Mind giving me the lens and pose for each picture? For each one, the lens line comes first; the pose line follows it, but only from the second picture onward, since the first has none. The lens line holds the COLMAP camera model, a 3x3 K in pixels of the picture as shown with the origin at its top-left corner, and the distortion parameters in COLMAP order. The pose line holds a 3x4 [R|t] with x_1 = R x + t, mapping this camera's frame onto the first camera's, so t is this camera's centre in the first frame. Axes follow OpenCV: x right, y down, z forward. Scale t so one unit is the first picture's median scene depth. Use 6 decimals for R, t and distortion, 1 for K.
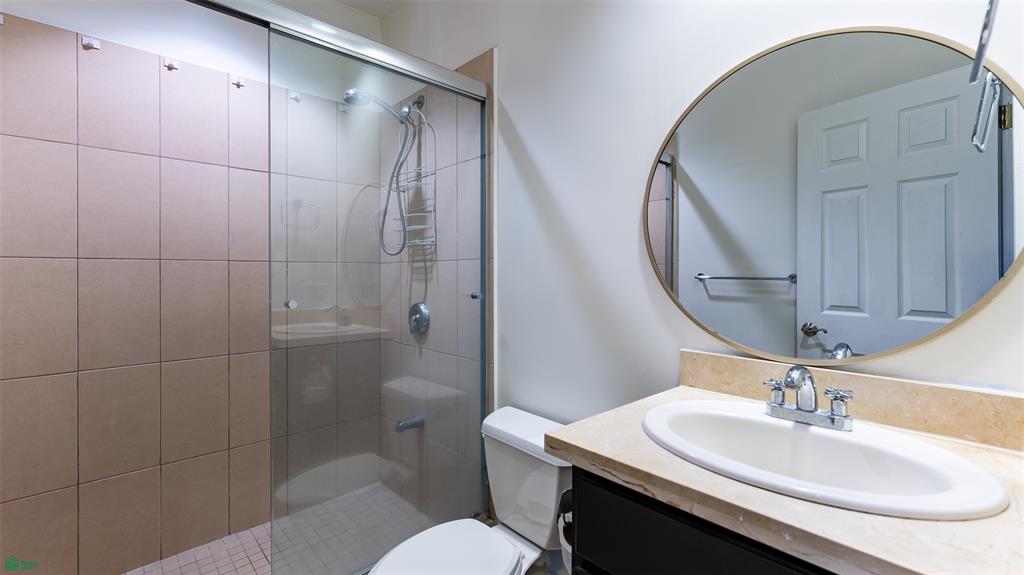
lens RADIAL K [[437.5, 0, 510.8], [0, 437.5, 270.5], [0, 0, 1]] dist [0.001155, 0.000144]
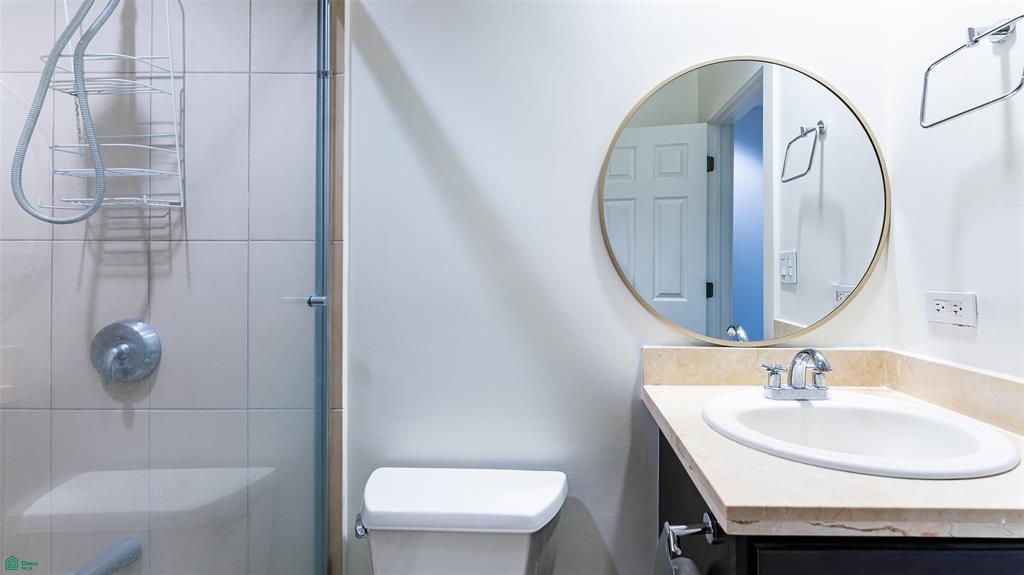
lens RADIAL K [[415.6, 0, 512.0], [0, 415.6, 262.4], [0, 0, 1]] dist [0.000063, -0.000026]
pose [[0.682413, 0.011564, 0.730875, -0.304091], [-0.009485, 0.999931, -0.006965, 0.005953], [-0.730905, -0.002180, 0.682476, 0.403640]]
